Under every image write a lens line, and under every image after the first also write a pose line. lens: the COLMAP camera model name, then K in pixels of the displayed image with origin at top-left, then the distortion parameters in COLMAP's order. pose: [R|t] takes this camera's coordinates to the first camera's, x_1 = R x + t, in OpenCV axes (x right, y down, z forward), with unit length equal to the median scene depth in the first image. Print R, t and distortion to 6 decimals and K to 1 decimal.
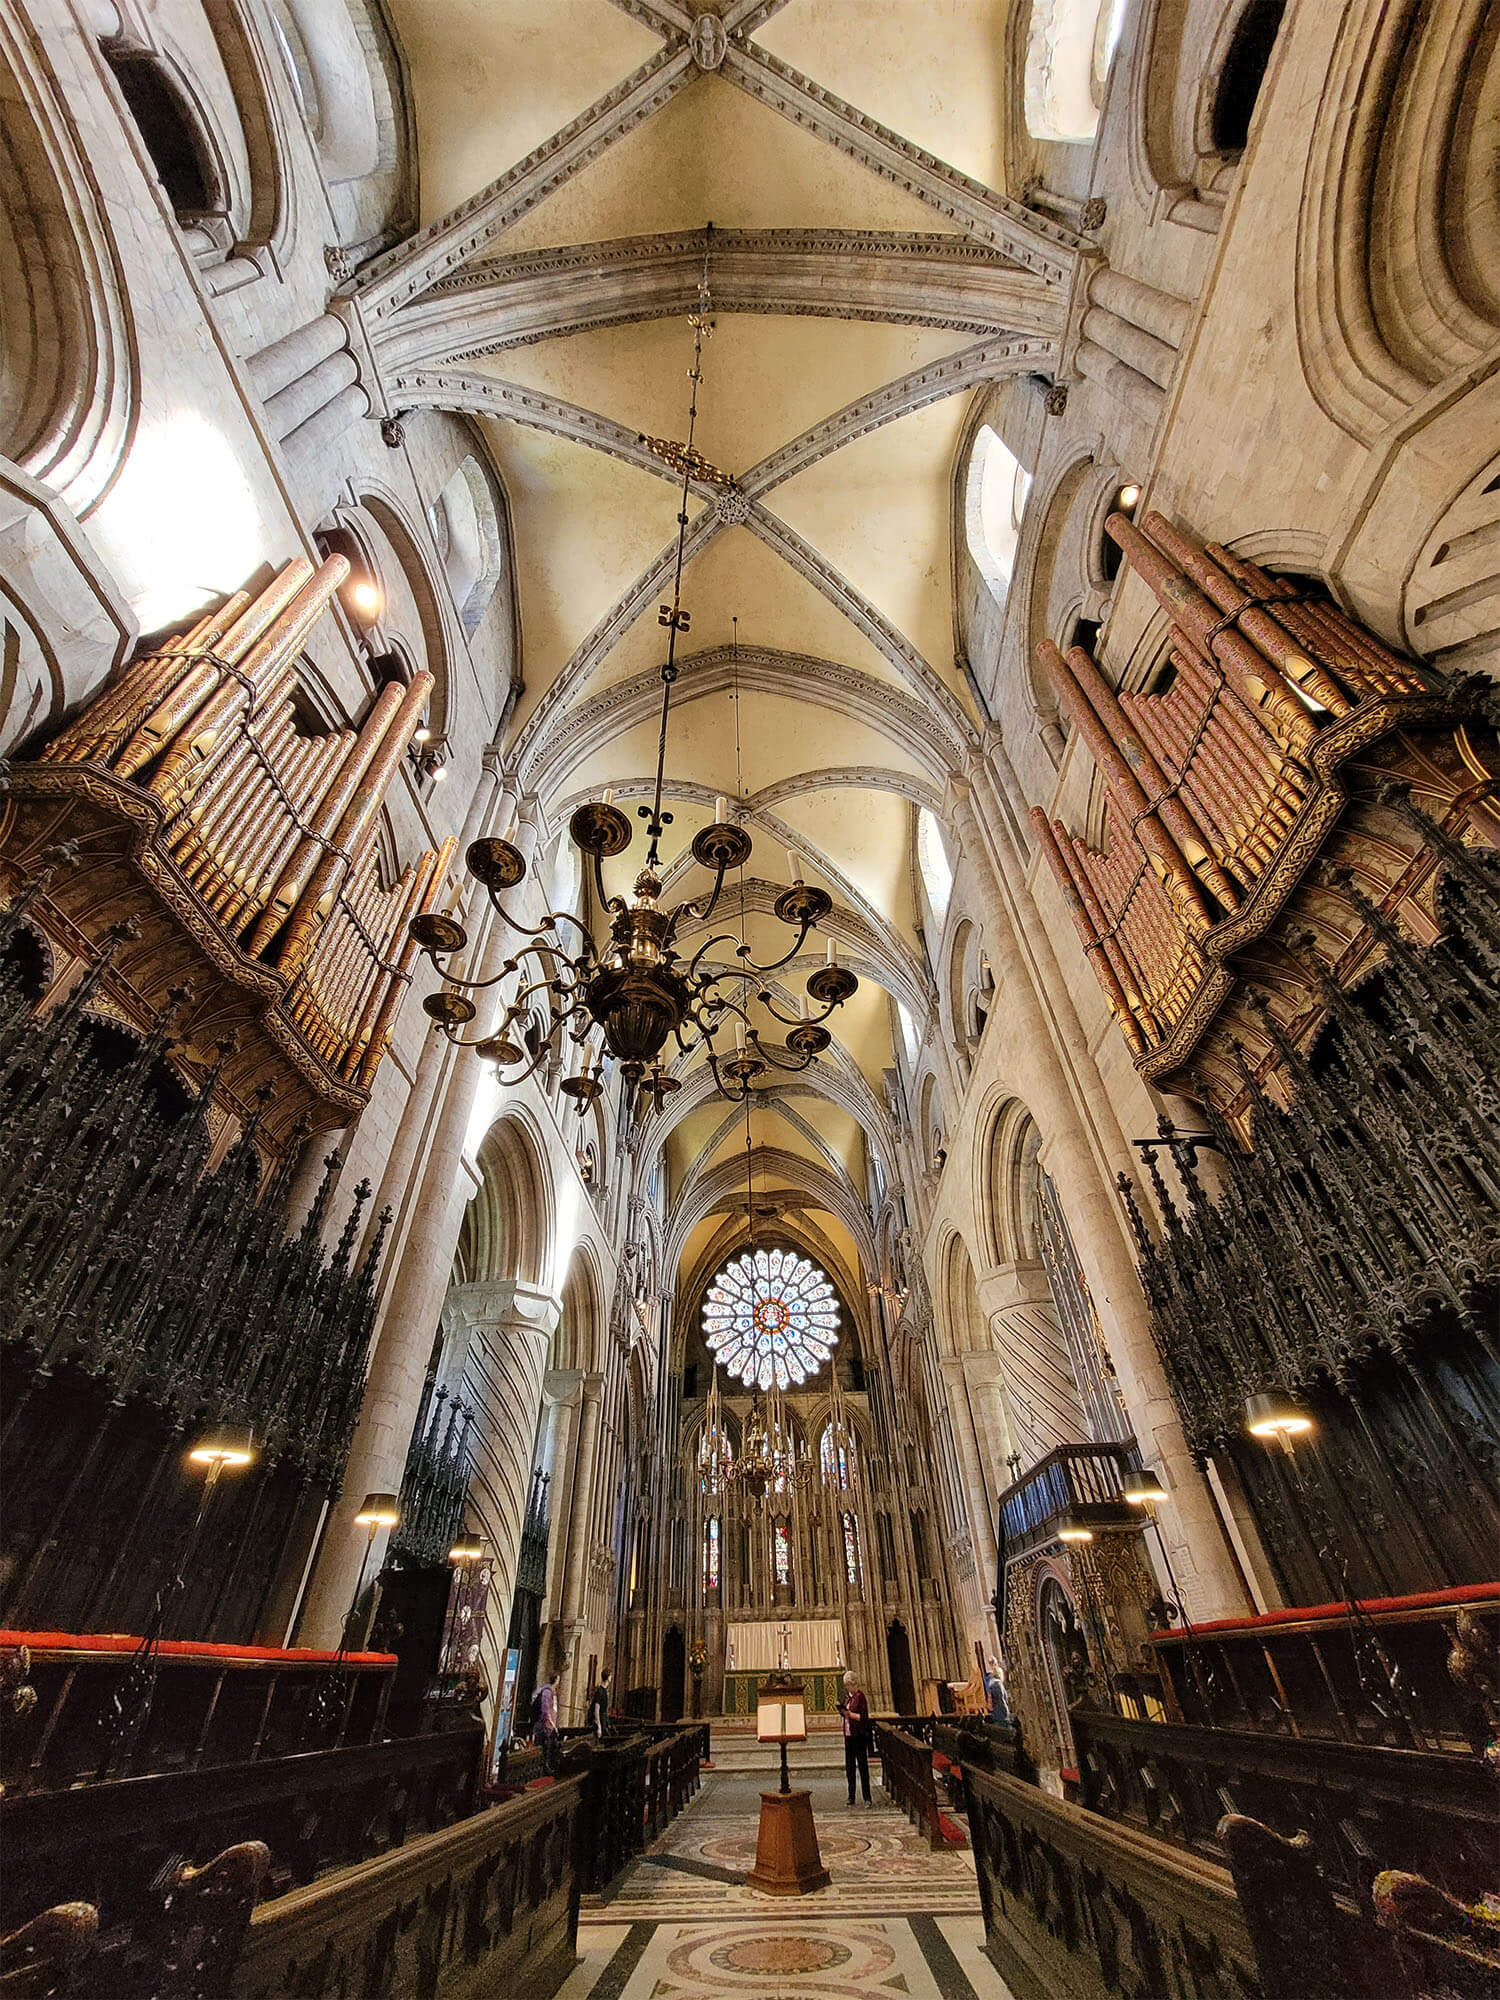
lens RADIAL K [[774.0, 0, 747.5], [0, 774.0, 991.1], [0, 0, 1]] dist [0.001074, -0.000034]
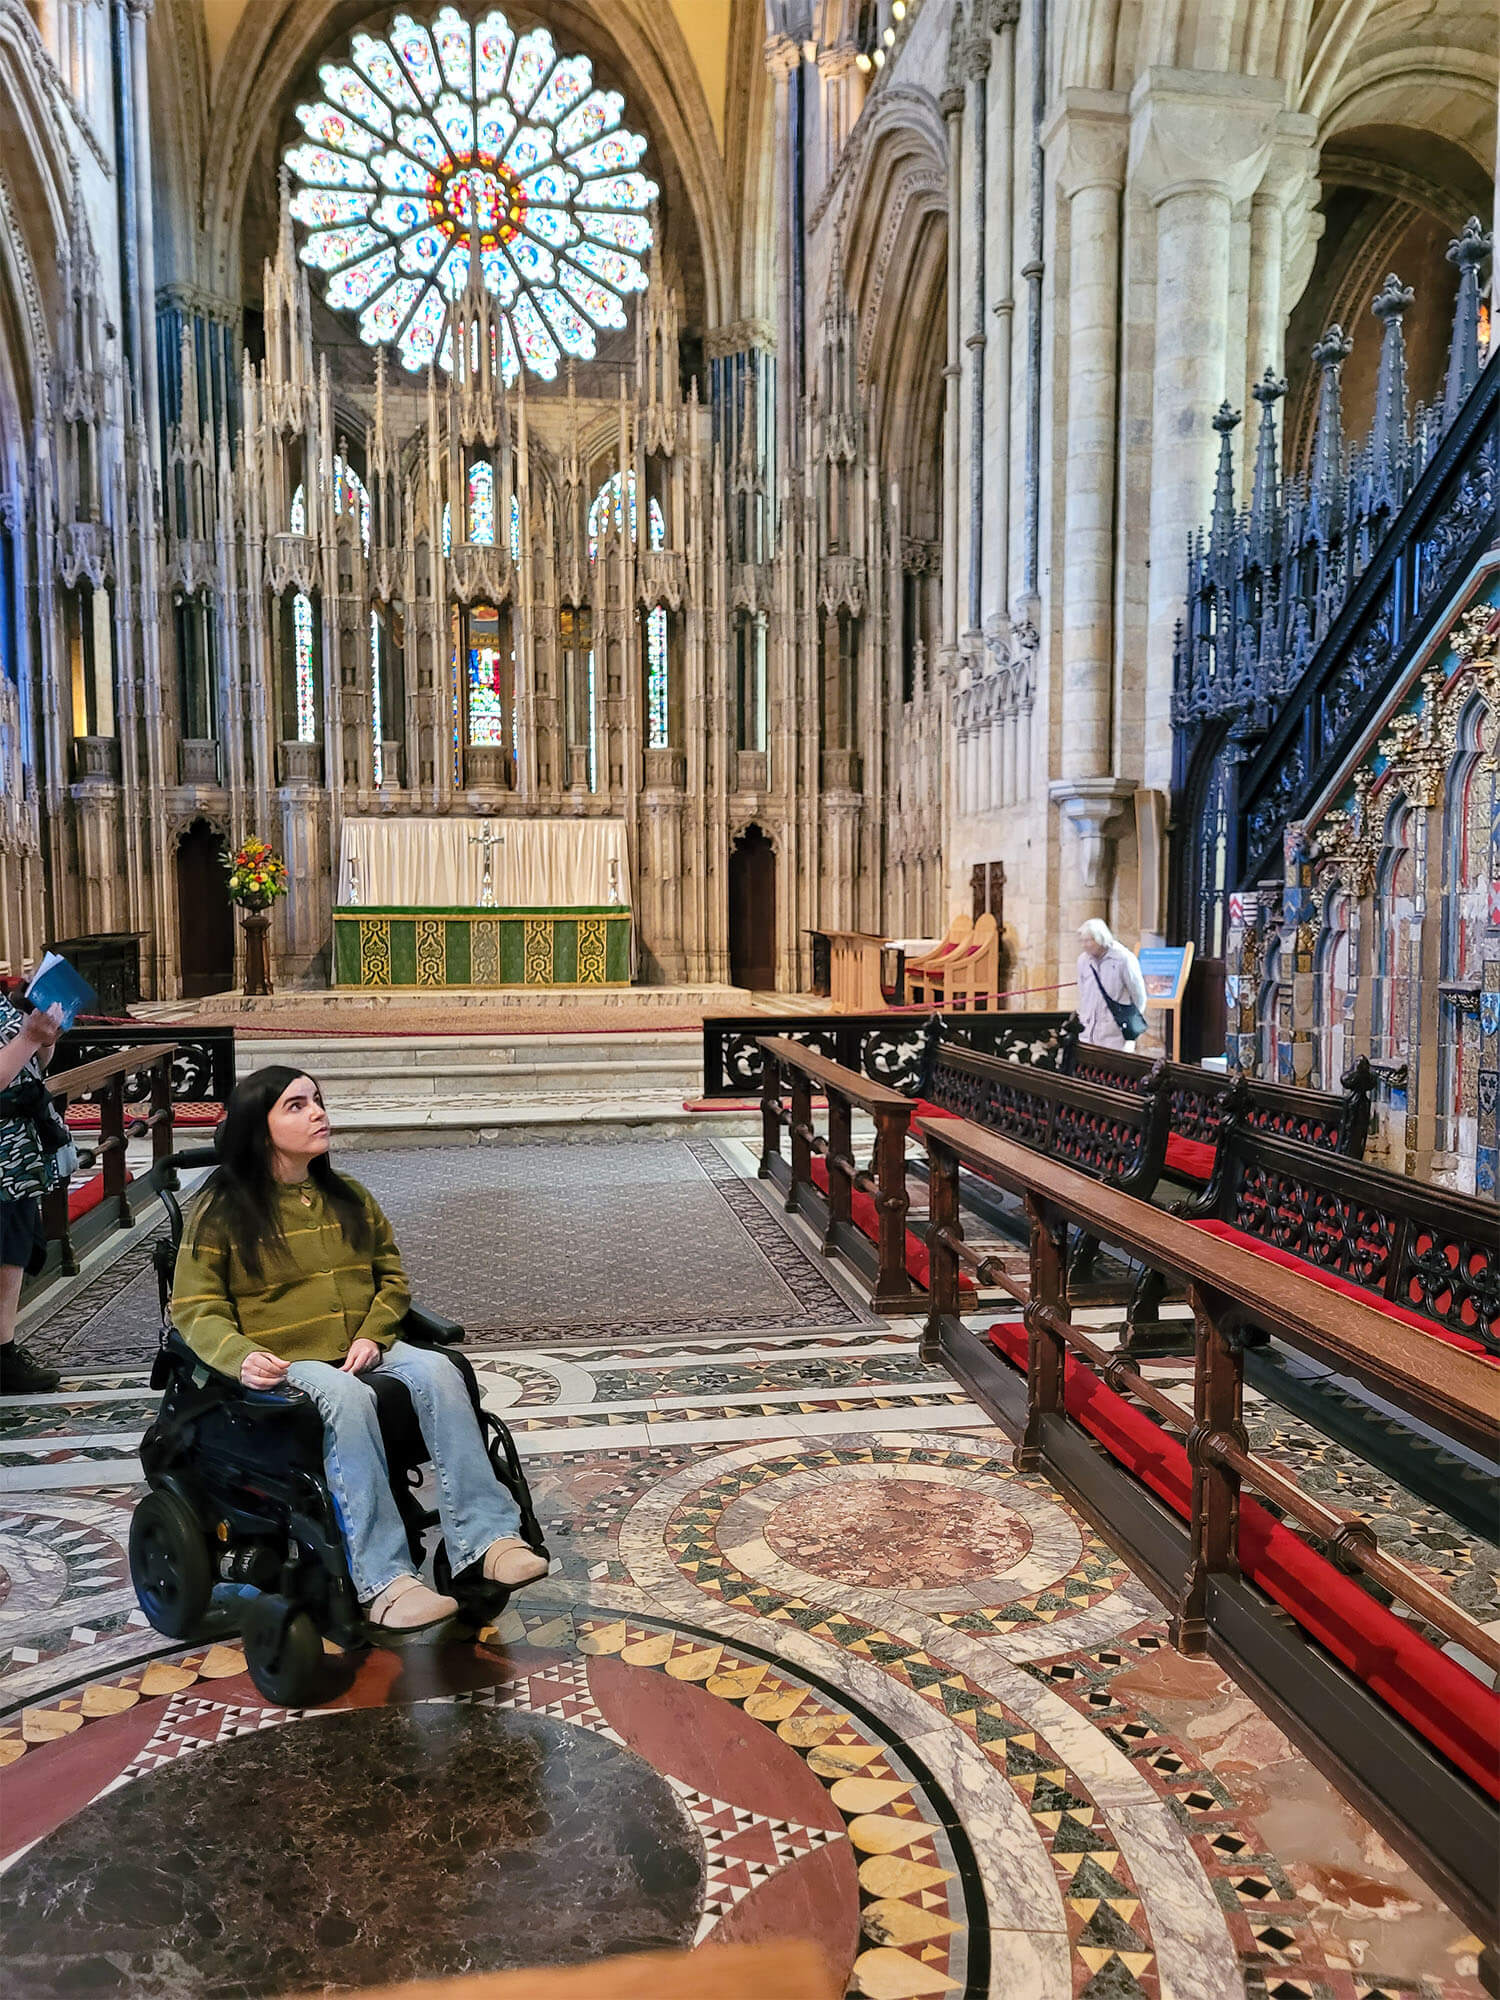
lens RADIAL K [[1426.5, 0, 747.9], [0, 1426.5, 1009.2], [0, 0, 1]] dist [0.050915, -0.018601]
pose [[0.977942, 0.005329, 0.208808, 0.014908], [-0.151557, 0.706011, 0.691794, 0.196977], [-0.143734, -0.708181, 0.691246, 0.223438]]
